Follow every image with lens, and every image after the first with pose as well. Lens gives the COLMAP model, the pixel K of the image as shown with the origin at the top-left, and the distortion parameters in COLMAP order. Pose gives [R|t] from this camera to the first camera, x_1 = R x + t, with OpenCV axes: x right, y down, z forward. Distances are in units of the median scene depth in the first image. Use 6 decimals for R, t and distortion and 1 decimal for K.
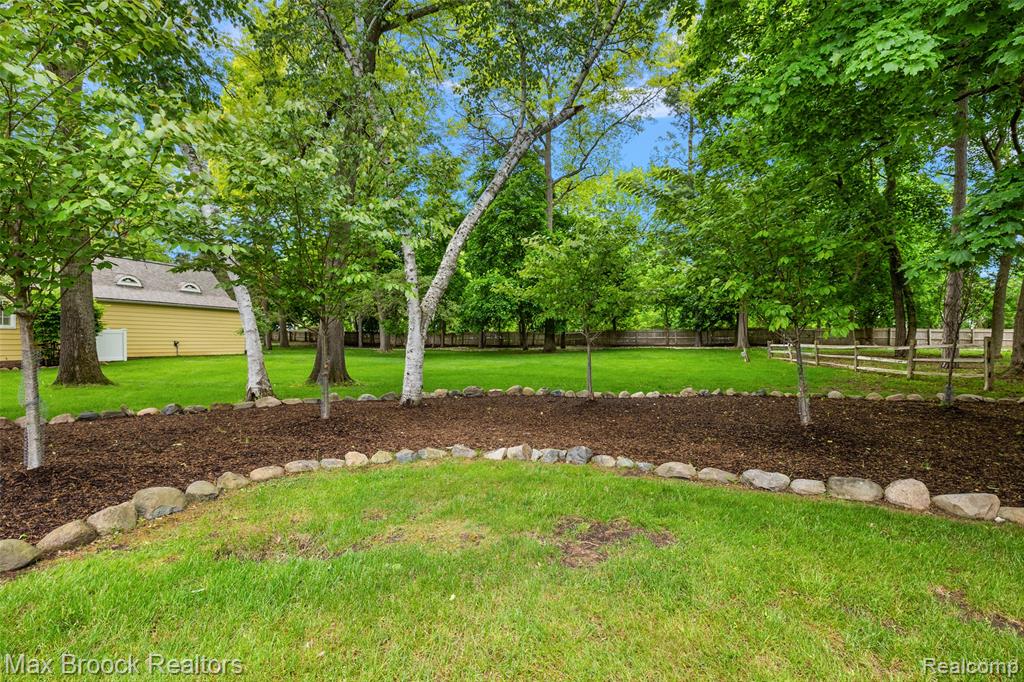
lens RADIAL K [[470.9, 0, 512.0], [0, 470.9, 341.0], [0, 0, 1]] dist [-0.015674, 0.000043]
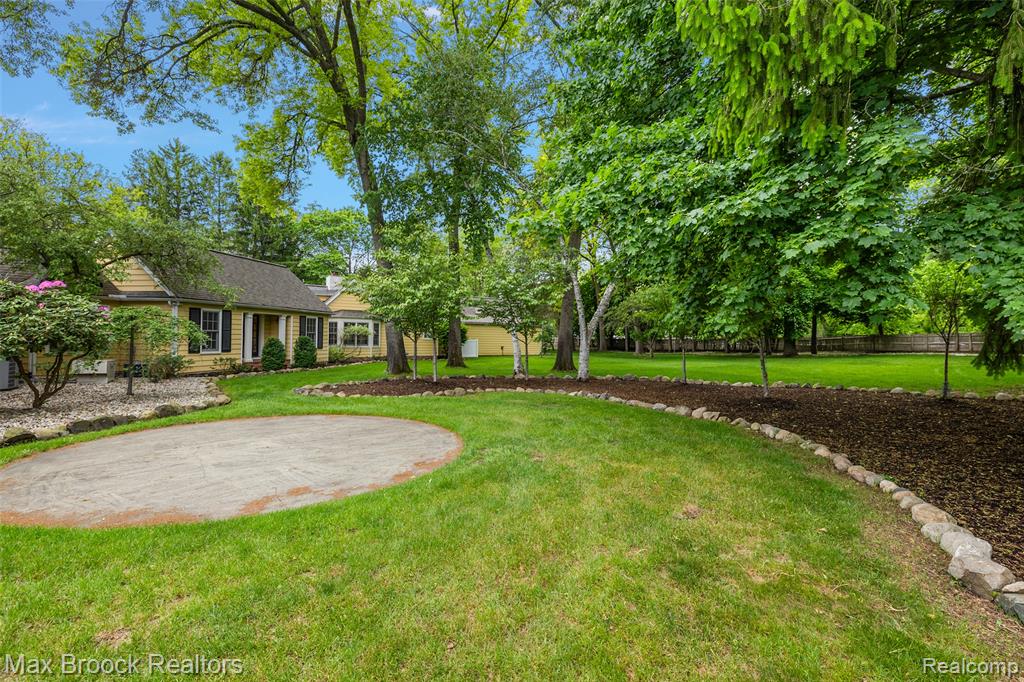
lens RADIAL K [[444.8, 0, 517.3], [0, 444.8, 320.9], [0, 0, 1]] dist [0.000354, 0.000410]
pose [[0.804764, -0.032644, -0.592697, 0.336036], [-0.001083, 0.998404, -0.056459, -0.000204], [0.593594, 0.046078, 0.803444, -0.307601]]
